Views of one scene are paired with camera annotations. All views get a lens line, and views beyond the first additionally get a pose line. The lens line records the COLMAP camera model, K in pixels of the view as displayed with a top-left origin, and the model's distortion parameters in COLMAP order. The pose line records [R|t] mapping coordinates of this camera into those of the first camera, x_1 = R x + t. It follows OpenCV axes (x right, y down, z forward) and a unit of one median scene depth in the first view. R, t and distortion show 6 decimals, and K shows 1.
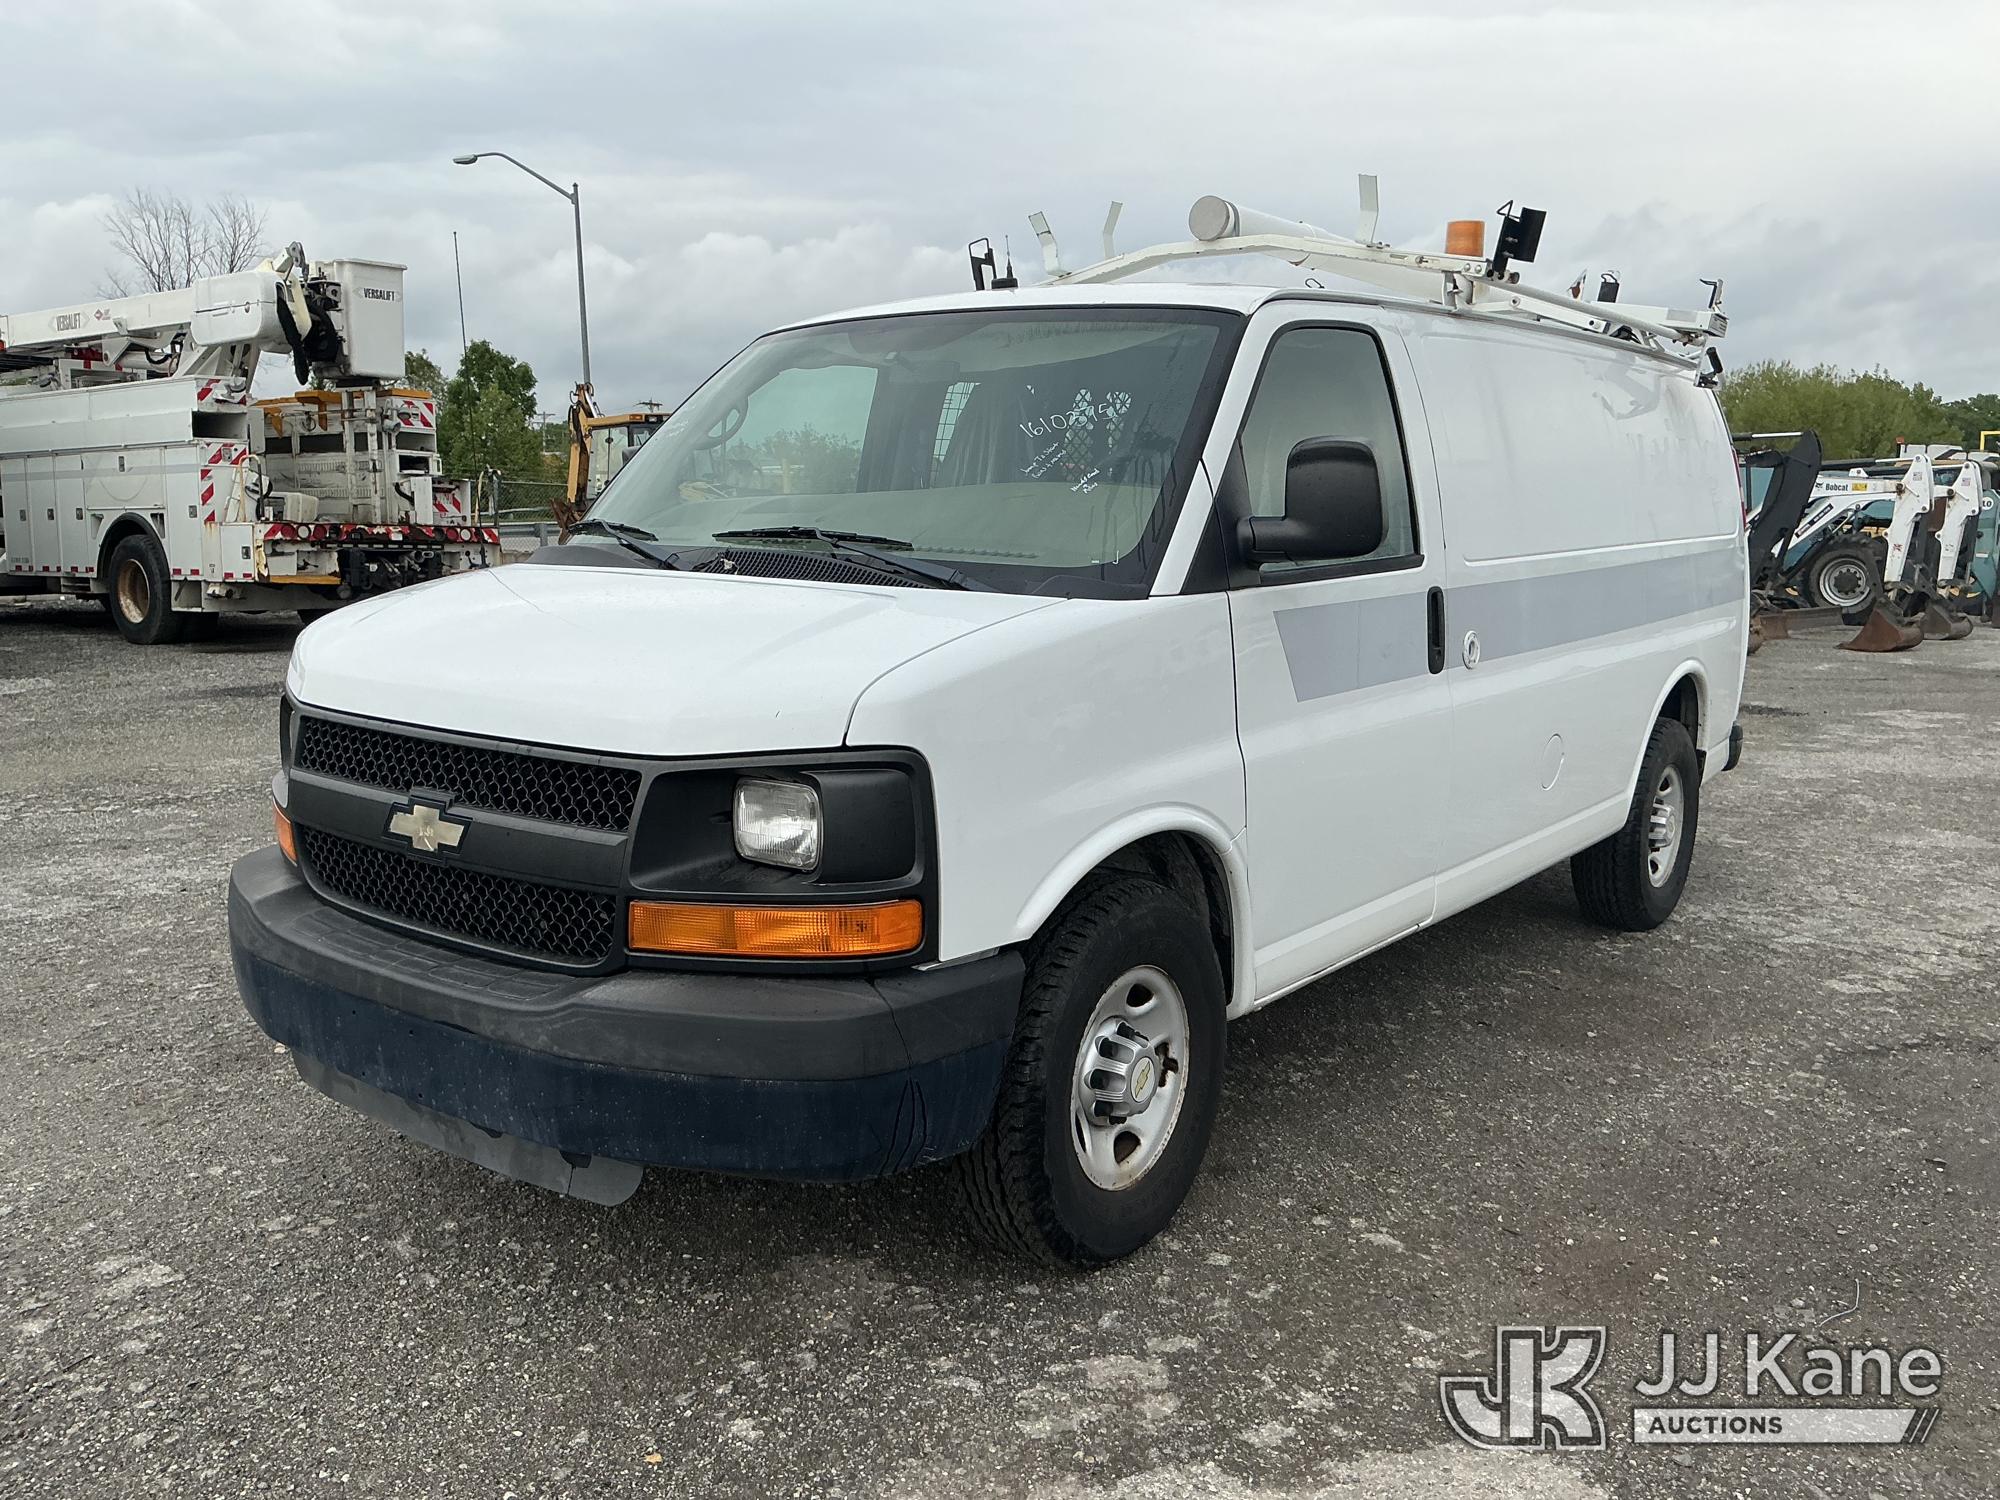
lens RADIAL K [[1738.9, 0, 1000.0], [0, 1738.9, 750.0], [0, 0, 1]] dist [0.010315, 0.002652]
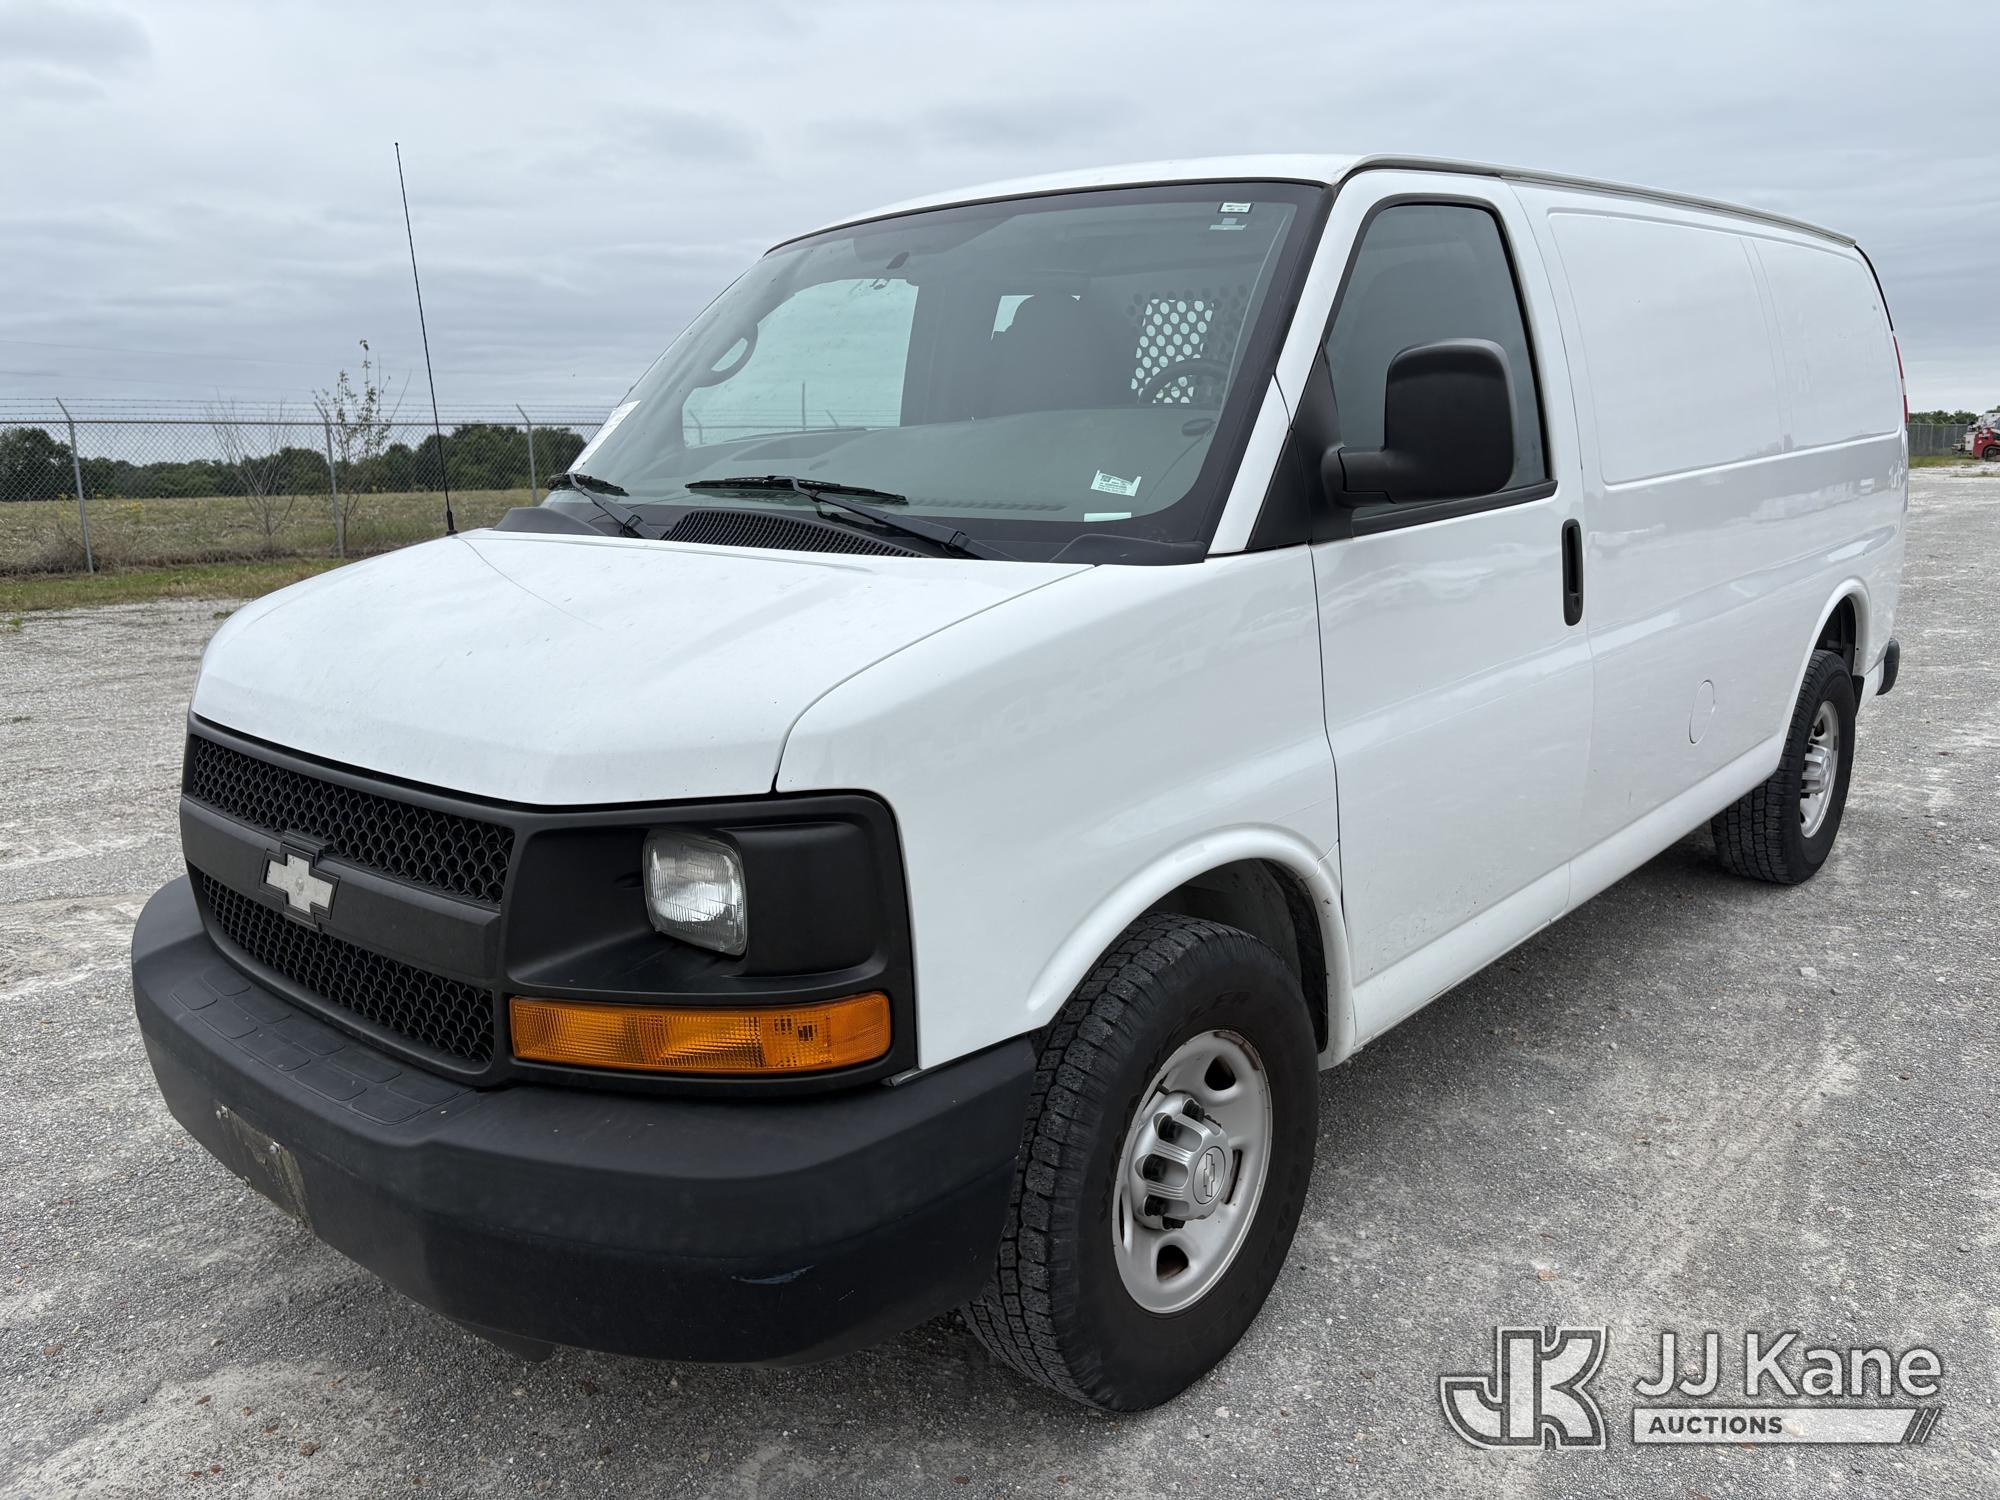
lens RADIAL K [[1574.4, 0, 1003.0], [0, 1574.4, 771.7], [0, 0, 1]] dist [-0.006535, 0.000690]
pose [[0.996453, -0.022074, -0.081205, 0.050485], [0.028229, 0.996750, 0.075447, -0.048315], [0.079276, -0.077472, 0.993838, 0.290440]]
